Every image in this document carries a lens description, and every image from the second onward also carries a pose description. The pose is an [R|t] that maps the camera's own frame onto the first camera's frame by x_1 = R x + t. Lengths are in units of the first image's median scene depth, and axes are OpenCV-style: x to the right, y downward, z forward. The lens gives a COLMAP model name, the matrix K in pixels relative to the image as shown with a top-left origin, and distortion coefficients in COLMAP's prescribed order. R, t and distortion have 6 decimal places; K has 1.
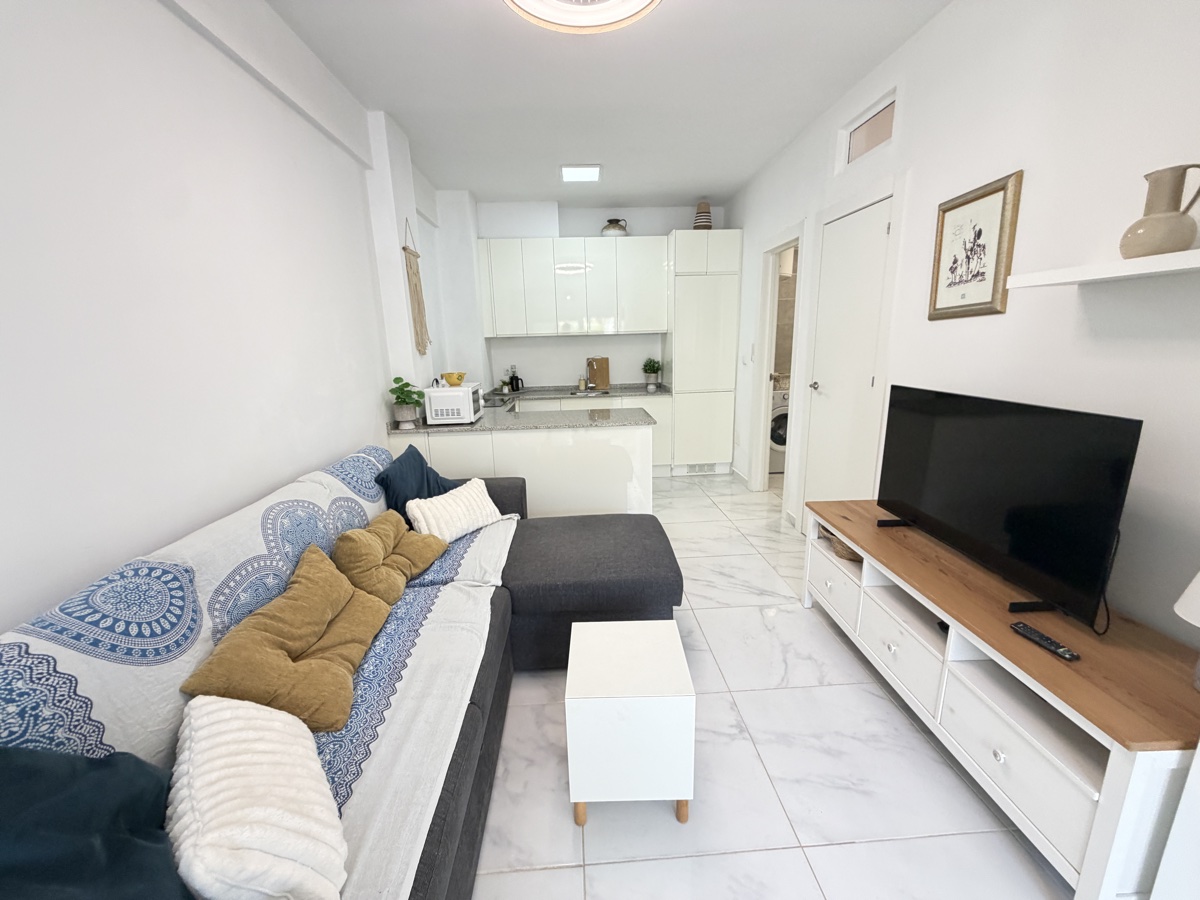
lens RADIAL K [[479.2, 0, 596.0], [0, 479.2, 449.5], [0, 0, 1]] dist [-0.002033, -0.000392]
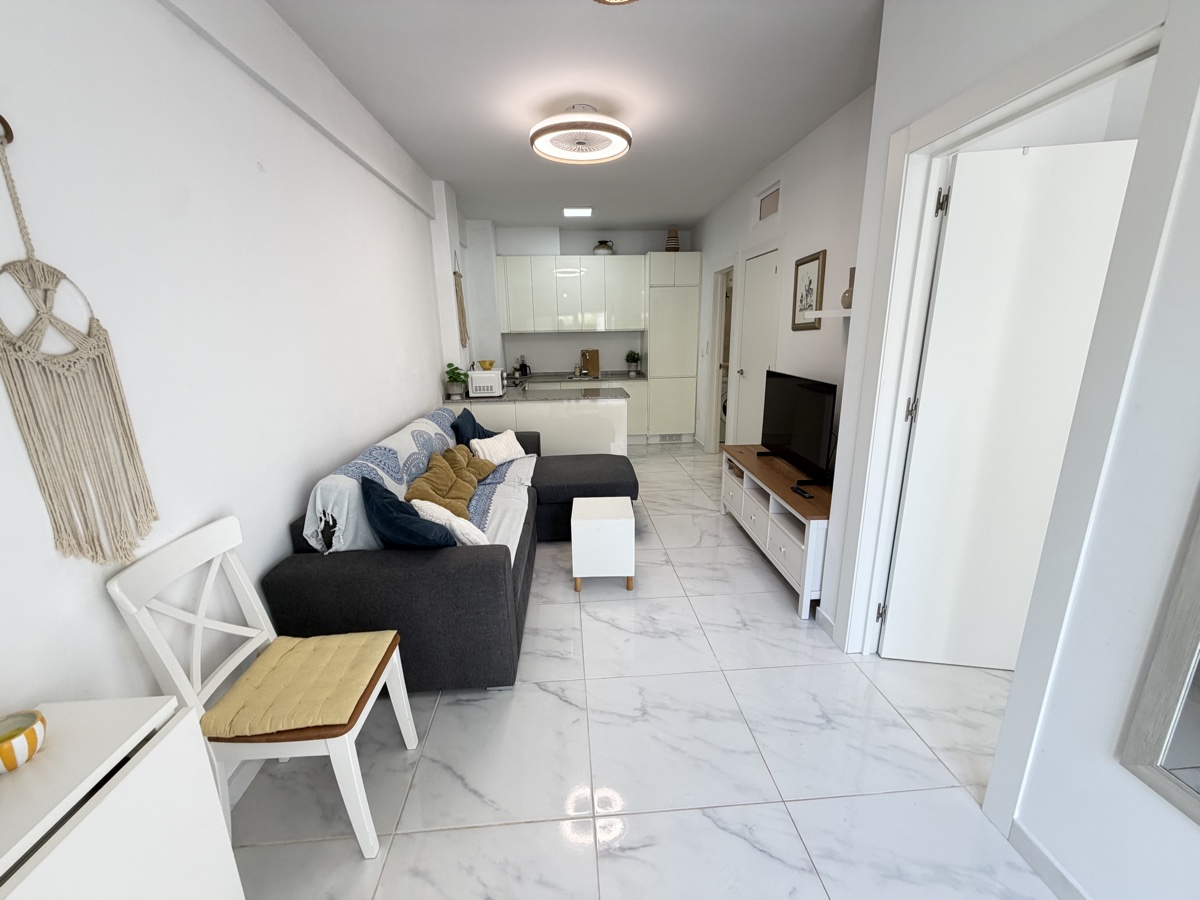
lens RADIAL K [[479.2, 0, 601.6], [0, 479.2, 451.5], [0, 0, 1]] dist [-0.002033, -0.000392]
pose [[0.999667, 0.004414, 0.025432, 0.007769], [-0.005053, 0.999672, 0.025110, 0.102603], [-0.025313, -0.025230, 0.999361, -0.619193]]
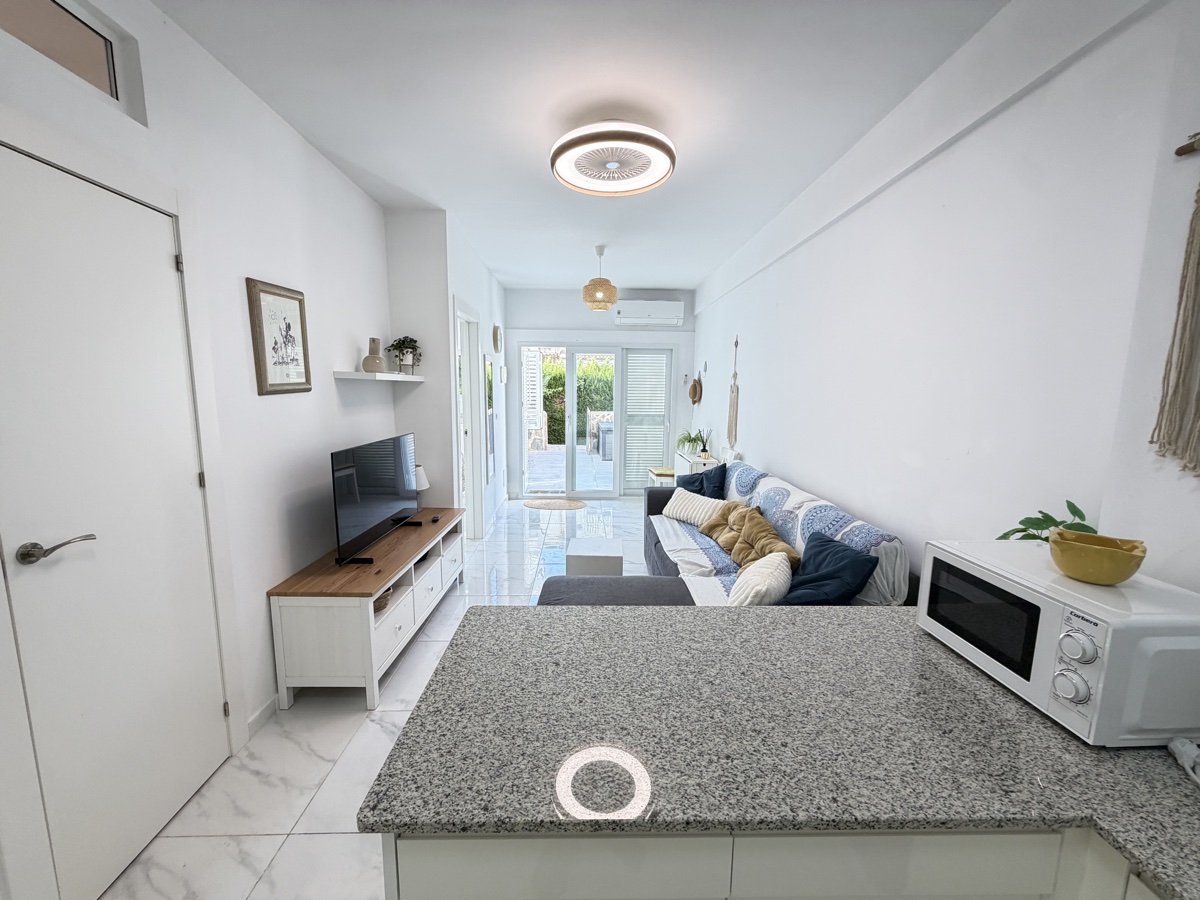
lens RADIAL K [[479.2, 0, 600.3], [0, 479.2, 453.2], [0, 0, 1]] dist [-0.002033, -0.000392]
pose [[-0.999446, 0.023310, 0.023744, -0.009280], [0.030327, 0.931740, 0.361856, -0.489580], [-0.013688, 0.362376, -0.931931, 1.933511]]
